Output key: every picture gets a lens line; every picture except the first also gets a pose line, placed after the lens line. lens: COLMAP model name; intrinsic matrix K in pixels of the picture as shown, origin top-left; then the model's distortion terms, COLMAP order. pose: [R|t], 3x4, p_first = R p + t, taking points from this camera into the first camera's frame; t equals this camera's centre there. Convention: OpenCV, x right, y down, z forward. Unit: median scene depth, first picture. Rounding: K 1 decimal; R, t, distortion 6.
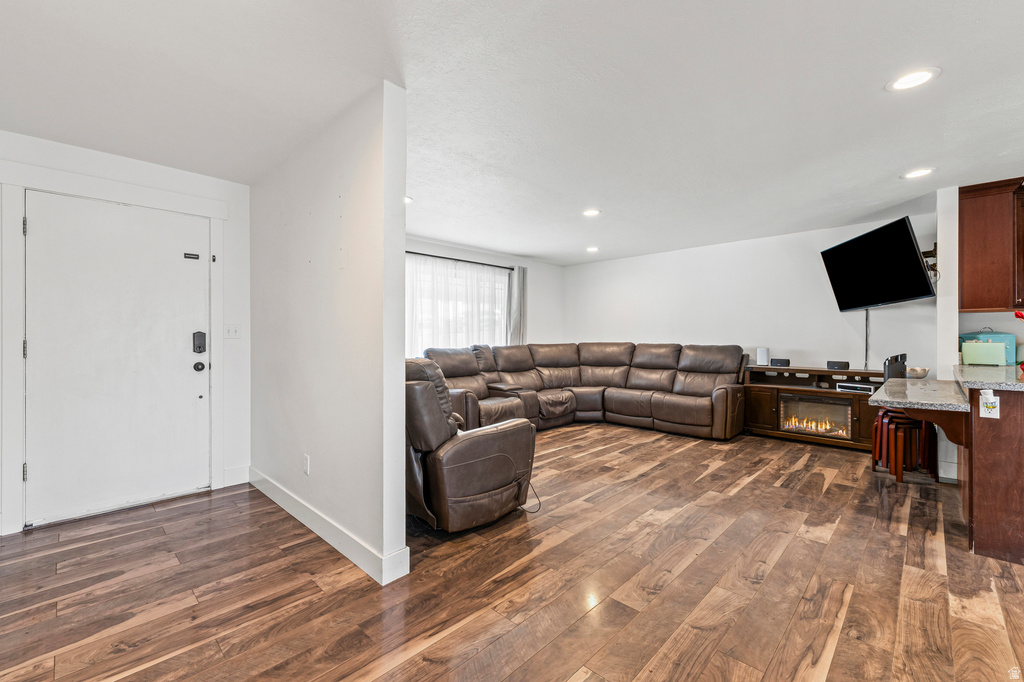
lens RADIAL K [[438.2, 0, 511.0], [0, 438.2, 342.0], [0, 0, 1]] dist [0.010864, -0.002537]
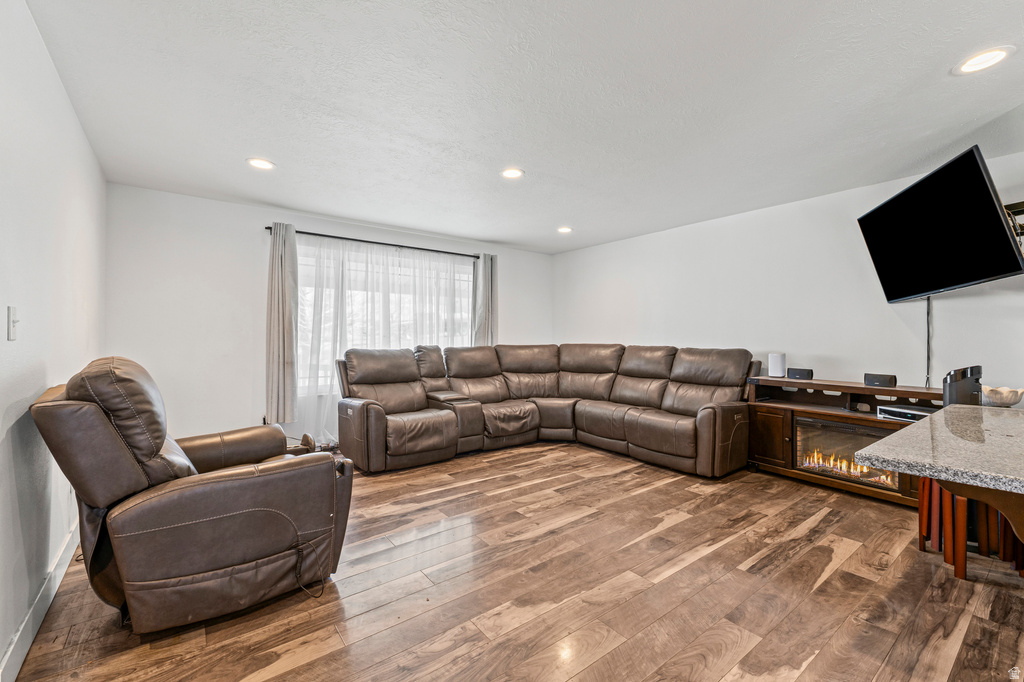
lens RADIAL K [[438.2, 0, 512.0], [0, 438.2, 336.5], [0, 0, 1]] dist [0.010864, -0.002537]
pose [[0.988974, 0.006067, -0.147968, 0.272962], [-0.008010, 0.999889, -0.012540, -0.002176], [0.147875, 0.013587, 0.988913, 0.230188]]
